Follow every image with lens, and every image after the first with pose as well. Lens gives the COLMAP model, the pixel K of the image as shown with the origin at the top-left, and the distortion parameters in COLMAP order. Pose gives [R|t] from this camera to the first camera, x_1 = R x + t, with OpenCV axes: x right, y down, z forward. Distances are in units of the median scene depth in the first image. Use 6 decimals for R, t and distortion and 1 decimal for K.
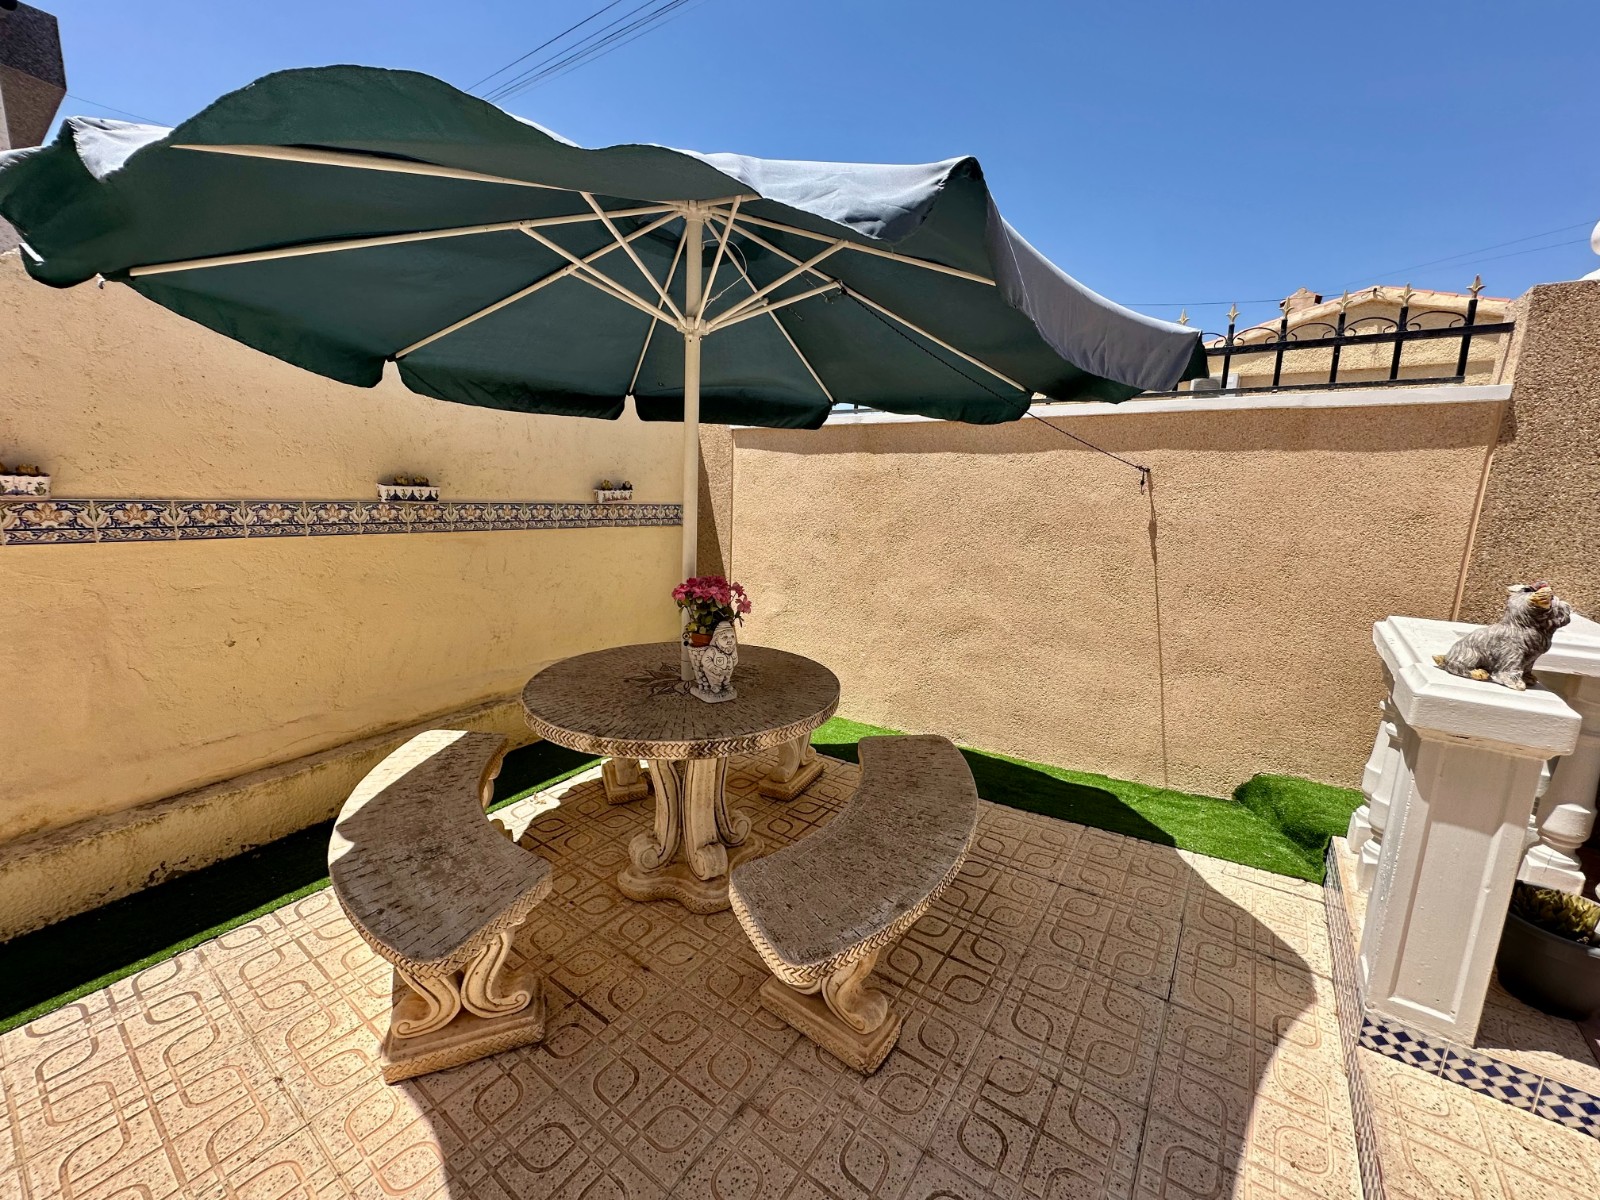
lens RADIAL K [[654.7, 0, 800.0], [0, 654.7, 600.0], [0, 0, 1]] dist [0.000793, 0.000015]
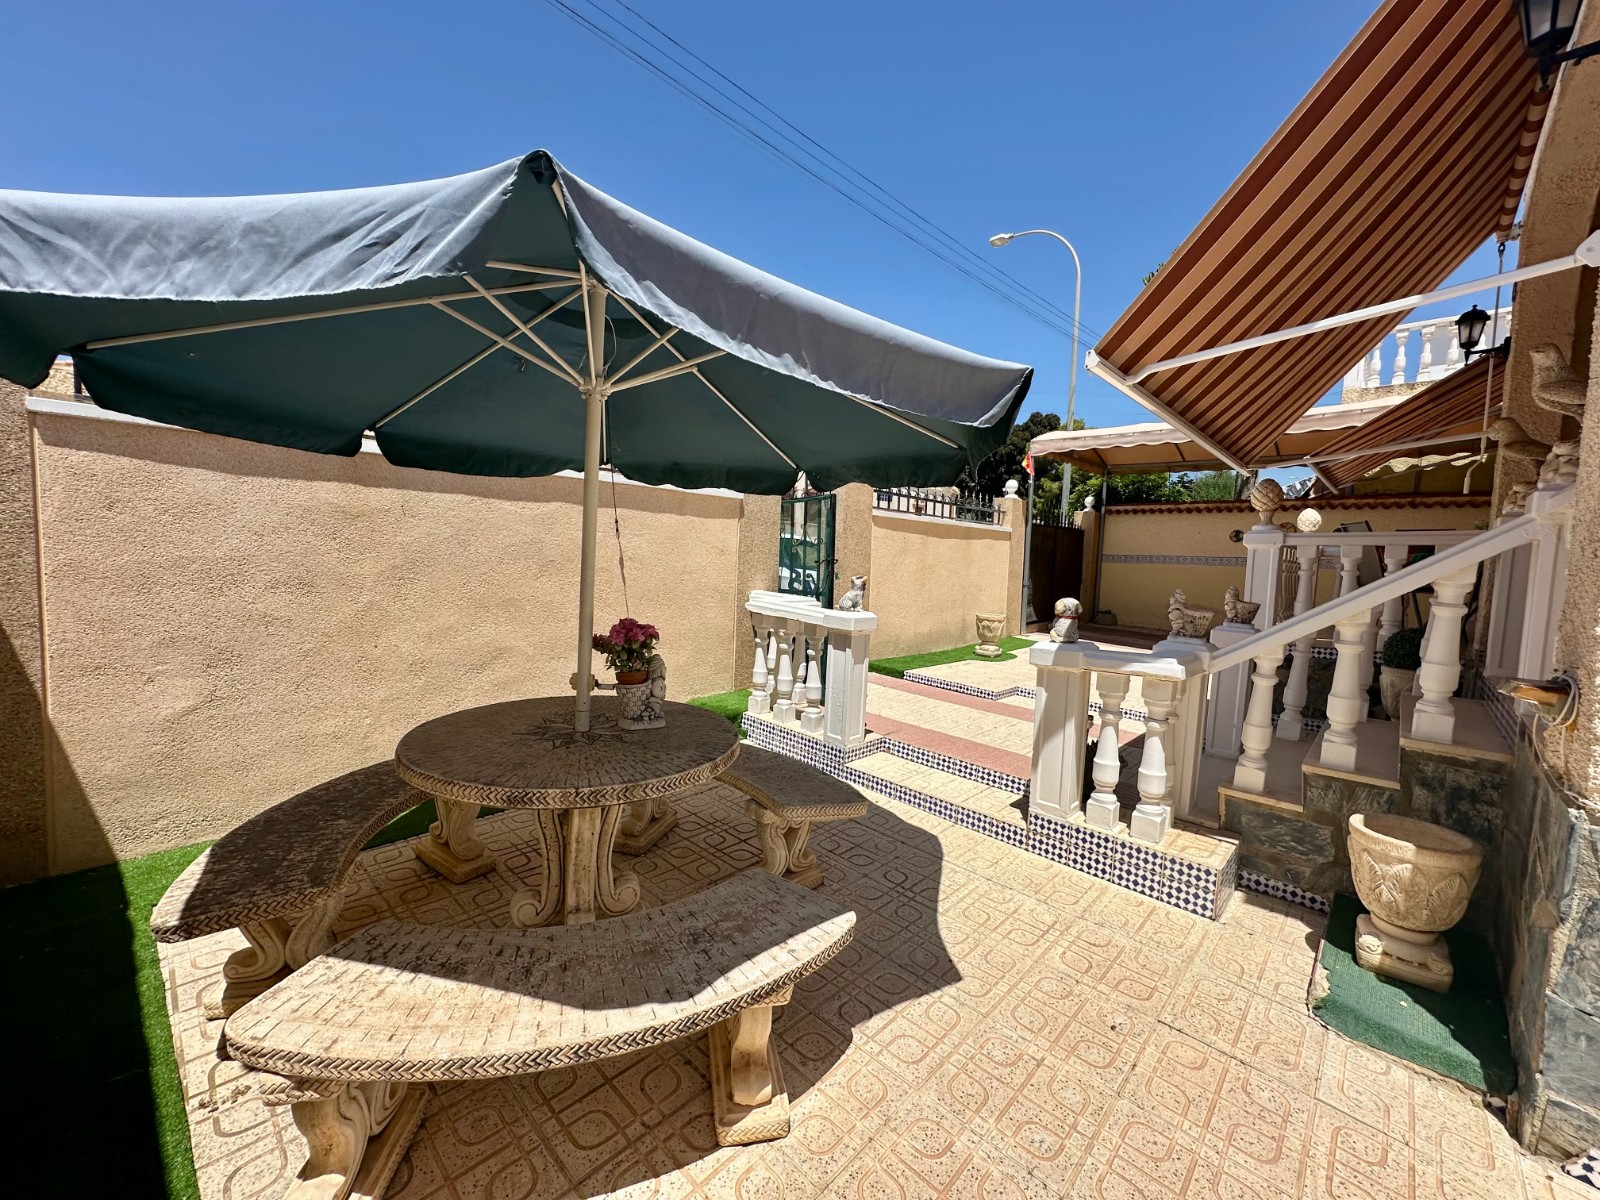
lens RADIAL K [[643.4, 0, 800.0], [0, 643.4, 600.0], [0, 0, 1]] dist [0.000422, 0.000027]
pose [[0.142324, -0.093605, 0.985384, -0.723601], [0.131480, 0.988484, 0.074909, -0.068768], [-0.981049, 0.118897, 0.152992, 0.350530]]
